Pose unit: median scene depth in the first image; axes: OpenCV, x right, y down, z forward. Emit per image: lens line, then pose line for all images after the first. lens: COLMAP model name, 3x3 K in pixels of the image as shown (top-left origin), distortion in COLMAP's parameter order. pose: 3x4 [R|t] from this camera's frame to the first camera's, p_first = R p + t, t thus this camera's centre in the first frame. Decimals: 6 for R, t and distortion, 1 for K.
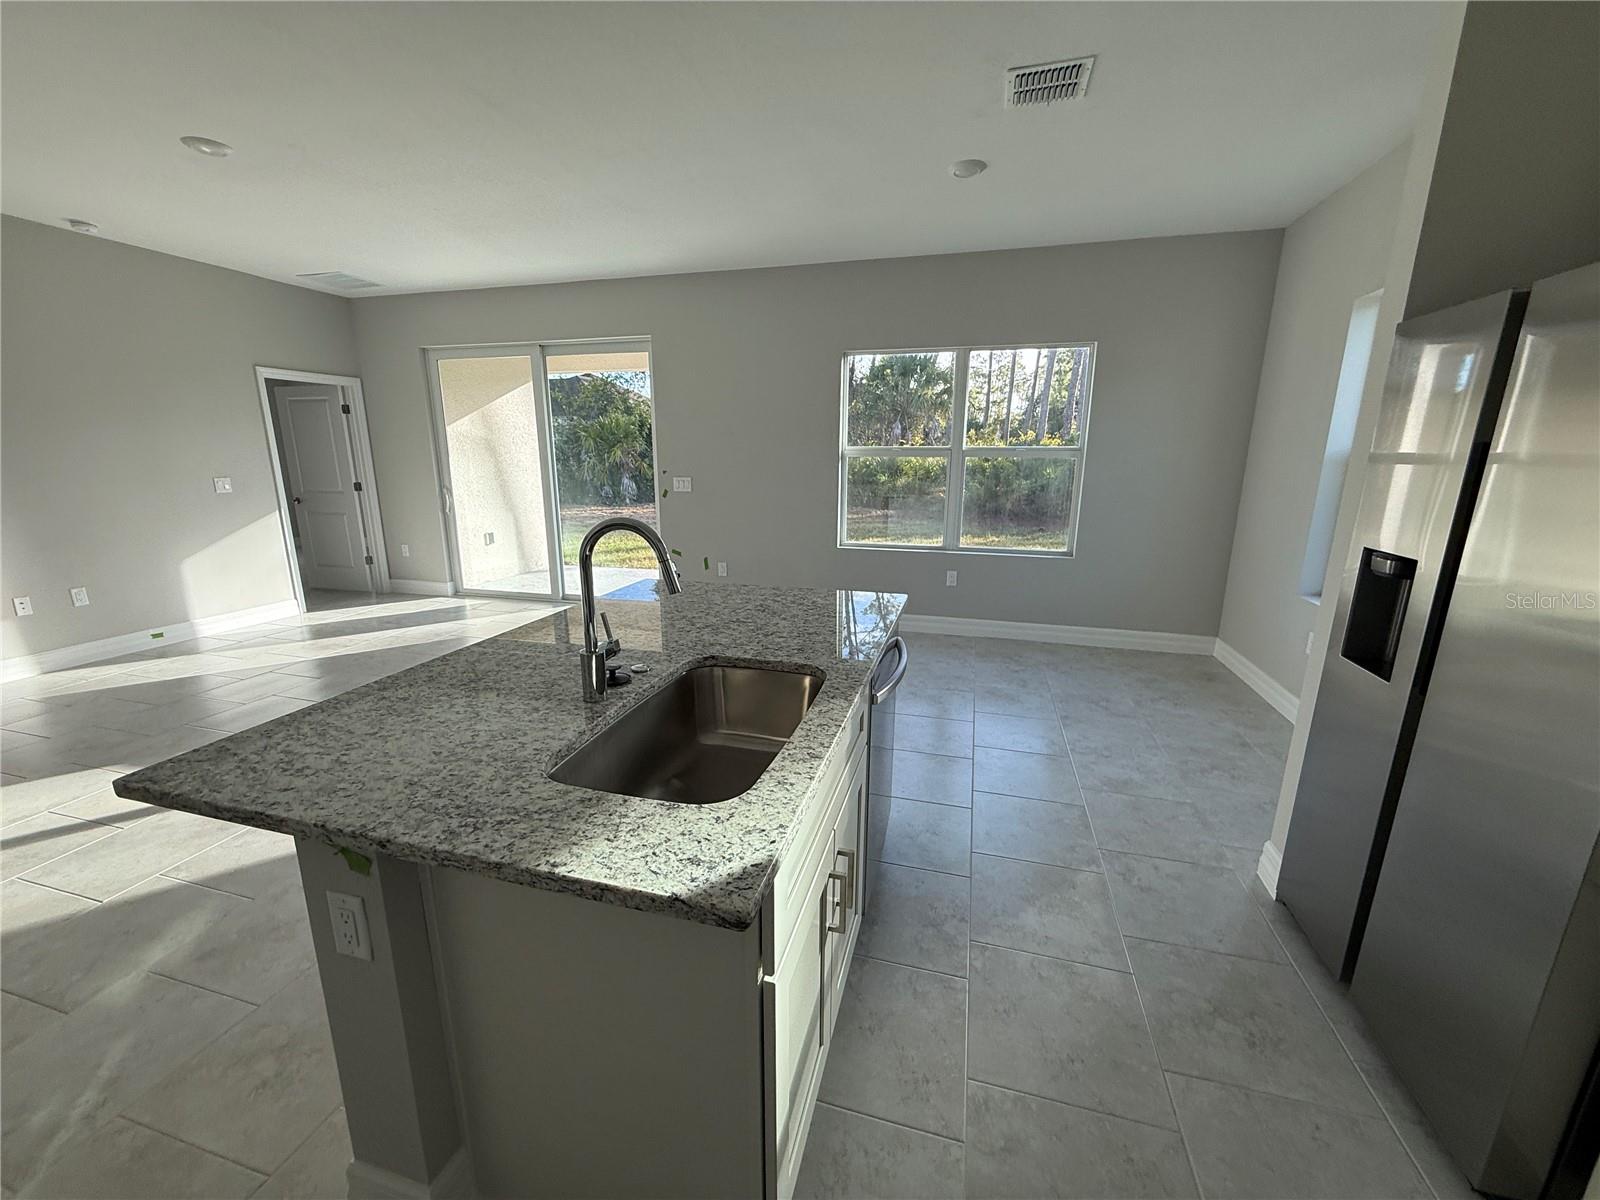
lens RADIAL K [[634.6, 0, 796.6], [0, 634.6, 603.0], [0, 0, 1]] dist [0.000011, -0.000137]
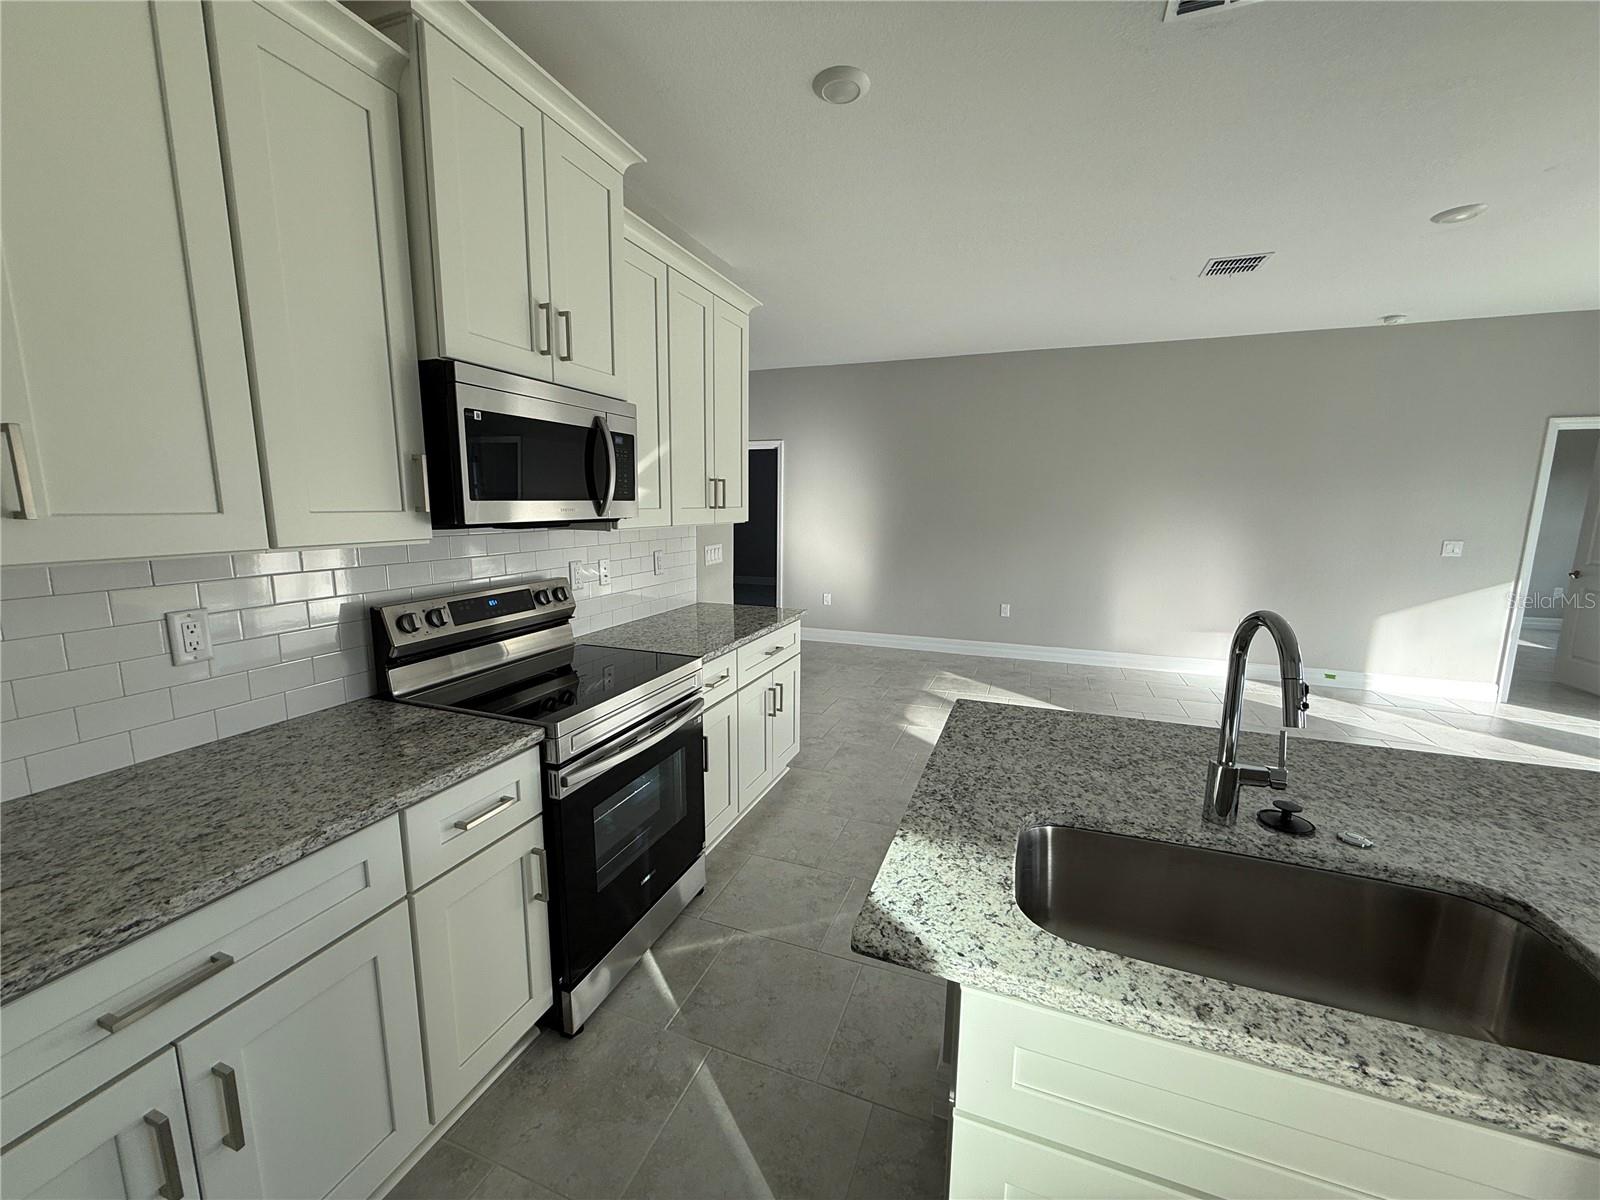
lens RADIAL K [[634.6, 0, 795.2], [0, 634.6, 601.6], [0, 0, 1]] dist [0.000011, -0.000137]
pose [[-0.095594, 0.149210, -0.984174, 0.419560], [-0.237759, 0.956662, 0.168133, -0.106370], [0.966609, 0.250069, -0.055975, 0.362004]]
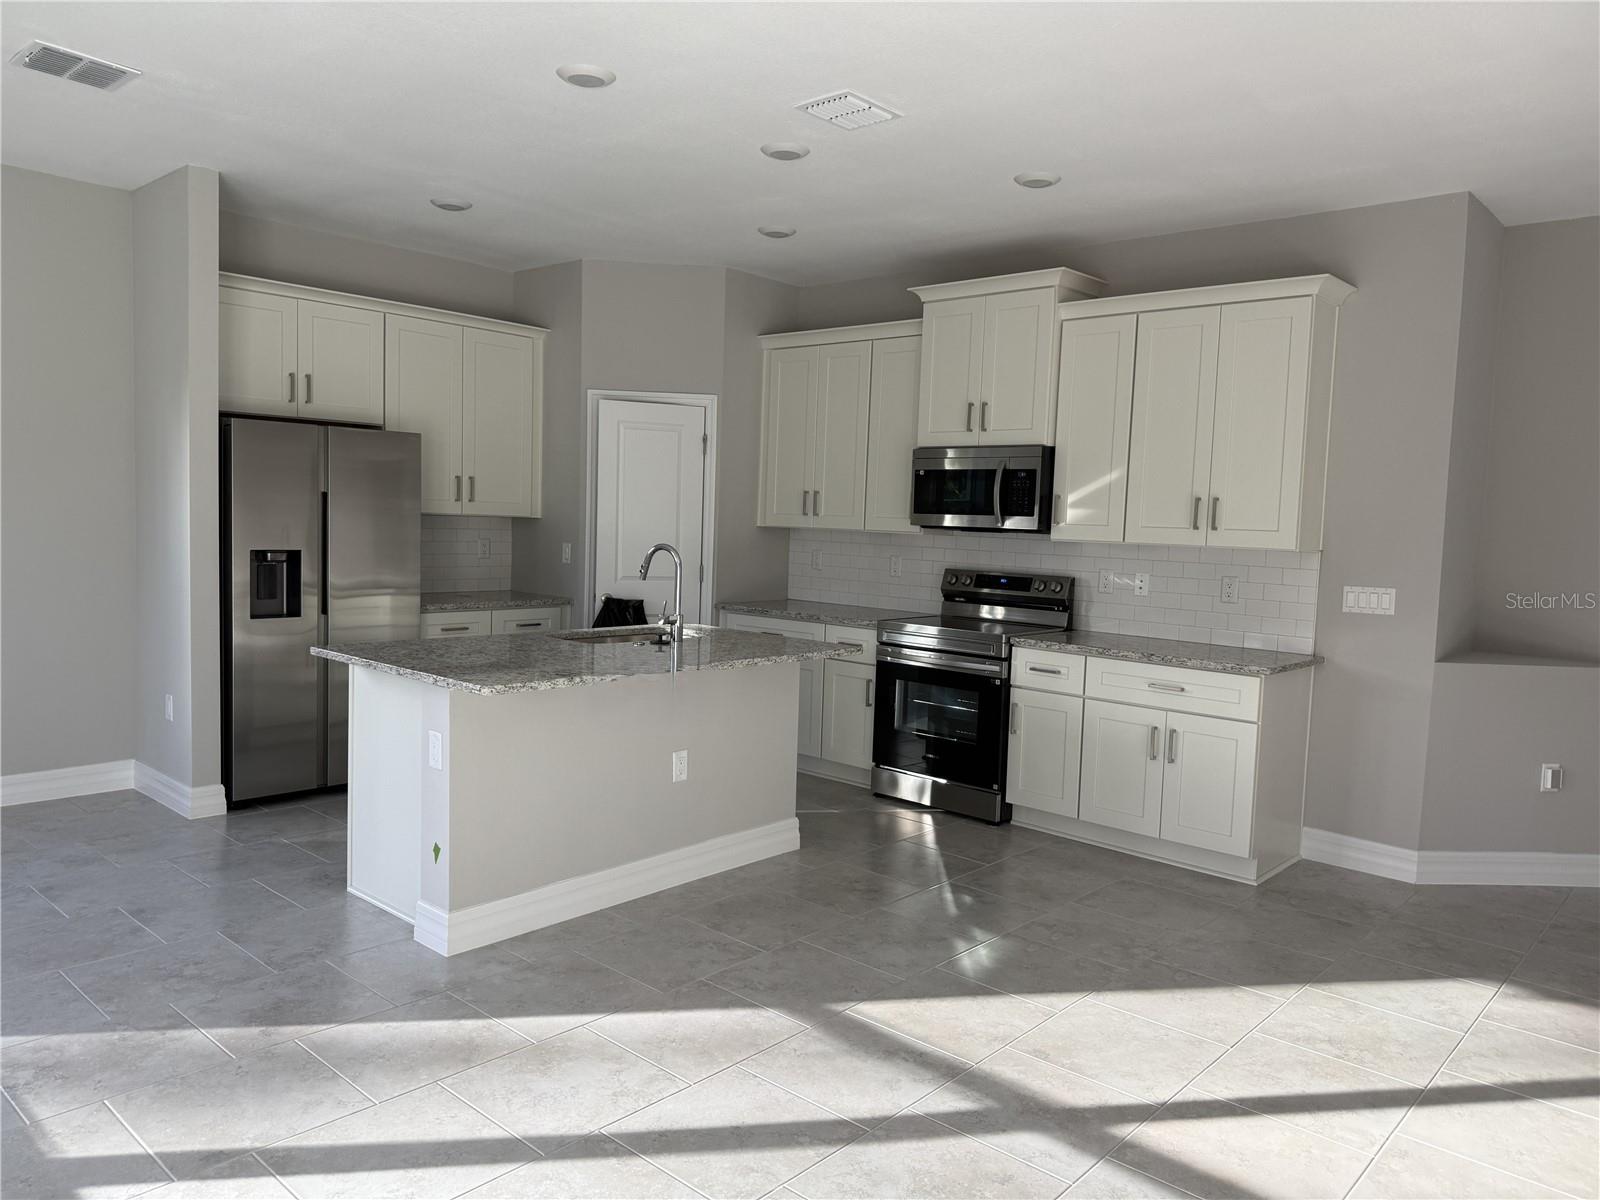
lens RADIAL K [[1125.5, 0, 802.0], [0, 1125.5, 597.0], [0, 0, 1]] dist [0.044168, -0.049031]
pose [[-0.895061, -0.069631, 0.440475, -1.722869], [0.064261, 0.957286, 0.281910, -0.727353], [-0.441290, 0.280632, -0.852355, 2.978193]]
